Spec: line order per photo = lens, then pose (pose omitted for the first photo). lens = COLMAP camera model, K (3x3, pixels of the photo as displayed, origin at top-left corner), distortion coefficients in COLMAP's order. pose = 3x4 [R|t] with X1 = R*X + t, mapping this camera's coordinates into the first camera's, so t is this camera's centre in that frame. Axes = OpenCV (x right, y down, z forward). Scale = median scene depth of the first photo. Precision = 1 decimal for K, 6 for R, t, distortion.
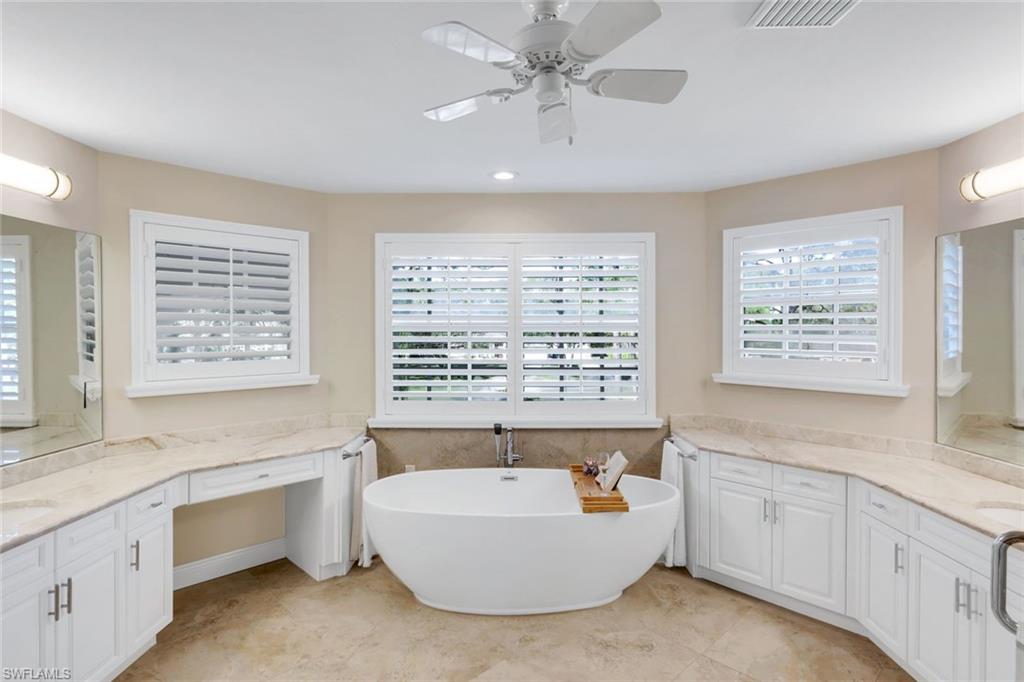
lens RADIAL K [[512.3, 0, 520.7], [0, 512.3, 319.5], [0, 0, 1]] dist [-0.003063, -0.002169]
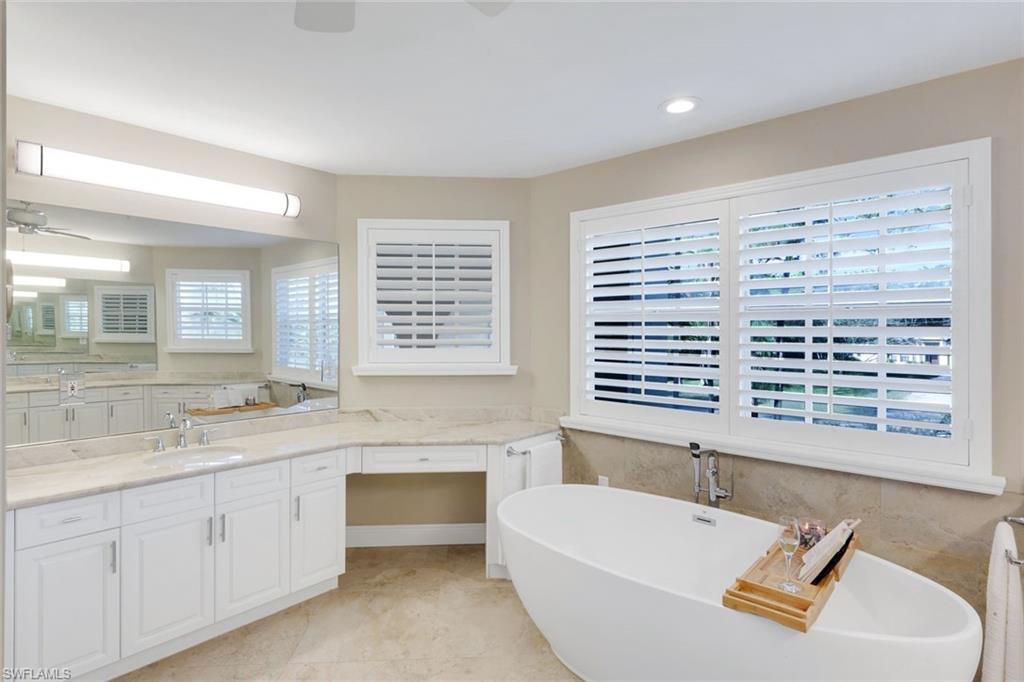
lens RADIAL K [[512.3, 0, 520.7], [0, 512.3, 319.5], [0, 0, 1]] dist [-0.003063, -0.002169]
pose [[0.757350, -0.008520, -0.652953, 0.281143], [0.012289, 0.999924, 0.001205, 0.021773], [0.652893, -0.008937, 0.757397, 0.304685]]
